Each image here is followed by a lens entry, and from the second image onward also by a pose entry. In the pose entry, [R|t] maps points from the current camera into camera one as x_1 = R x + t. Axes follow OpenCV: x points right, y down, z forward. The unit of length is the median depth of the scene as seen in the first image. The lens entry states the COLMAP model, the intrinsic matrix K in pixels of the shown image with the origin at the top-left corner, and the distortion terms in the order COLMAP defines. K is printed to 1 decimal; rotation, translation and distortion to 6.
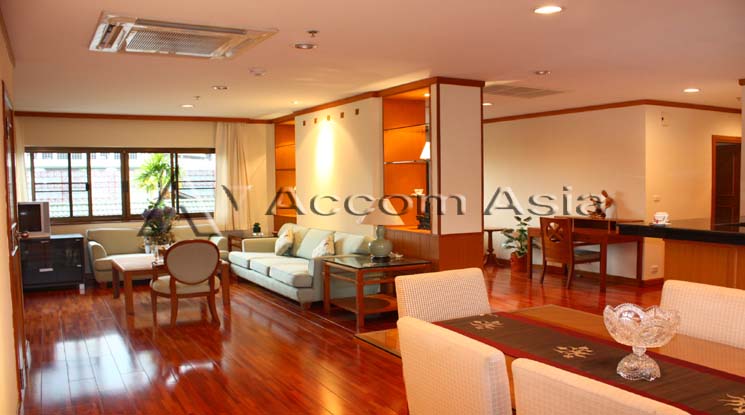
lens RADIAL K [[618.5, 0, 372.5], [0, 618.5, 207.5], [0, 0, 1]] dist [-0.161331, 0.000630]
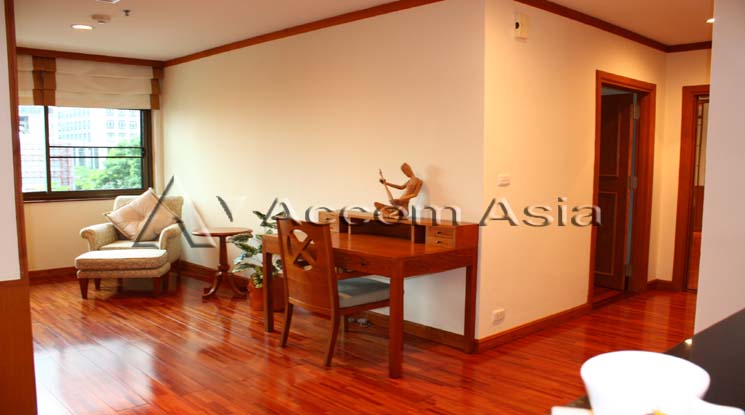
lens RADIAL K [[618.5, 0, 372.5], [0, 618.5, 207.5], [0, 0, 1]] dist [-0.161331, 0.000630]
pose [[0.972236, -0.005015, 0.233948, 0.233142], [-0.003592, 0.999333, 0.036349, -0.010427], [-0.233974, -0.036180, 0.971569, 0.490949]]
